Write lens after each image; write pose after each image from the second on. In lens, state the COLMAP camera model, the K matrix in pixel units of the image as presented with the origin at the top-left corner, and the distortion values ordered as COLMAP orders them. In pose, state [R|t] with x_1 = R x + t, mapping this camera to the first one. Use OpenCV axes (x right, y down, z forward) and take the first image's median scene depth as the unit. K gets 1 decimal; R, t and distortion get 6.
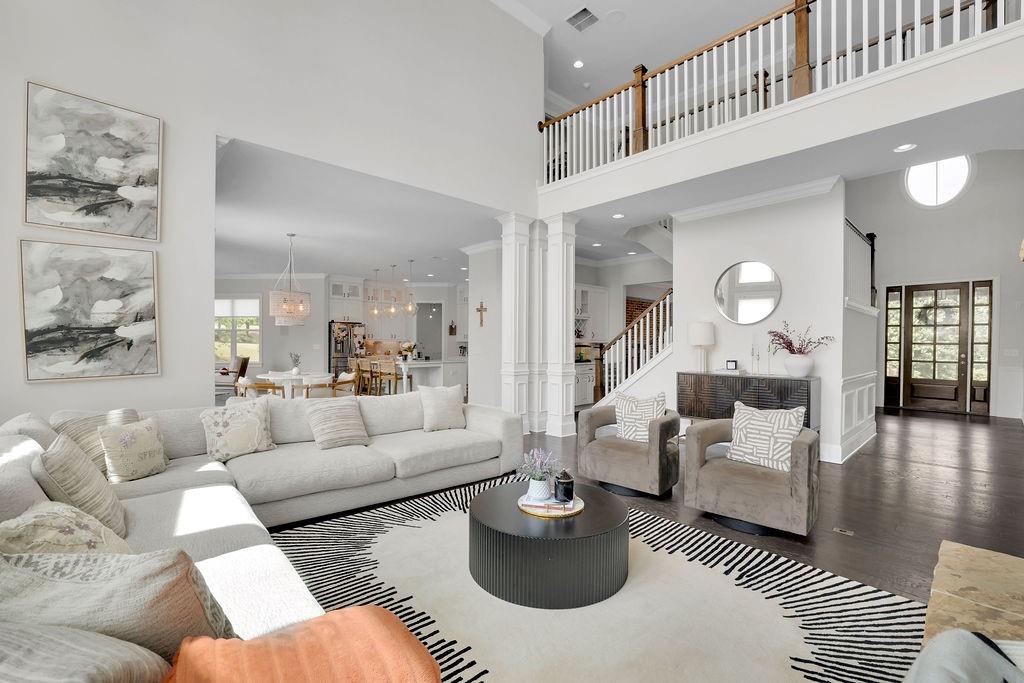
lens RADIAL K [[445.6, 0, 508.0], [0, 445.6, 343.2], [0, 0, 1]] dist [-0.016163, 0.001025]
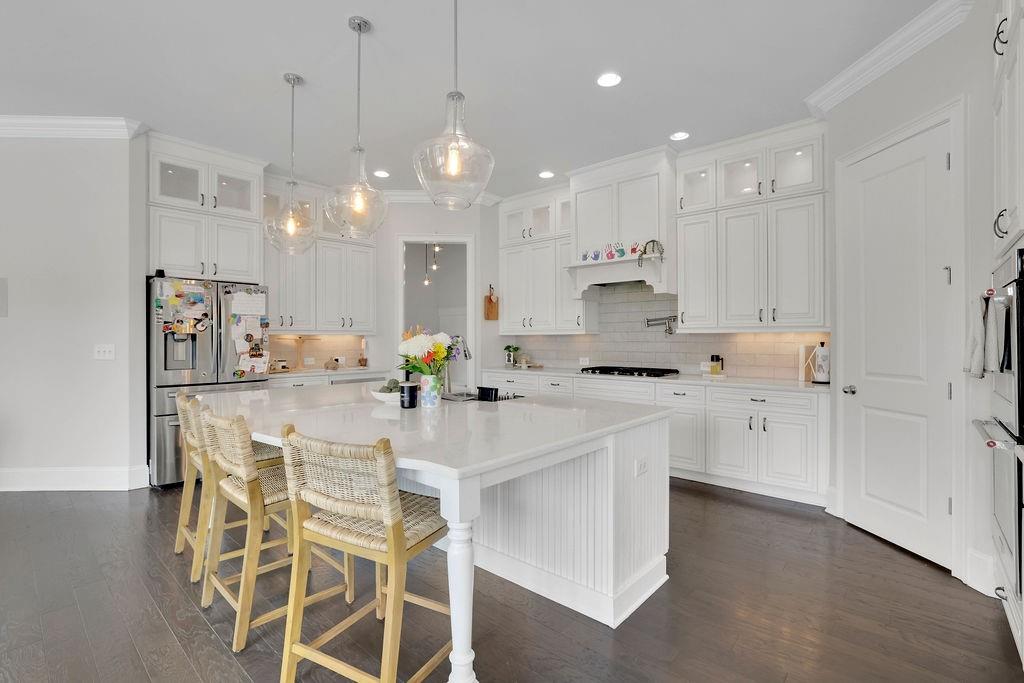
lens RADIAL K [[479.7, 0, 519.9], [0, 479.7, 339.2], [0, 0, 1]] dist [-0.023326, 0.001093]
pose [[0.993104, -0.007644, 0.116988, -0.168559], [0.007688, 0.999970, 0.000076, 0.000862], [-0.116985, 0.000824, 0.993133, 0.608547]]
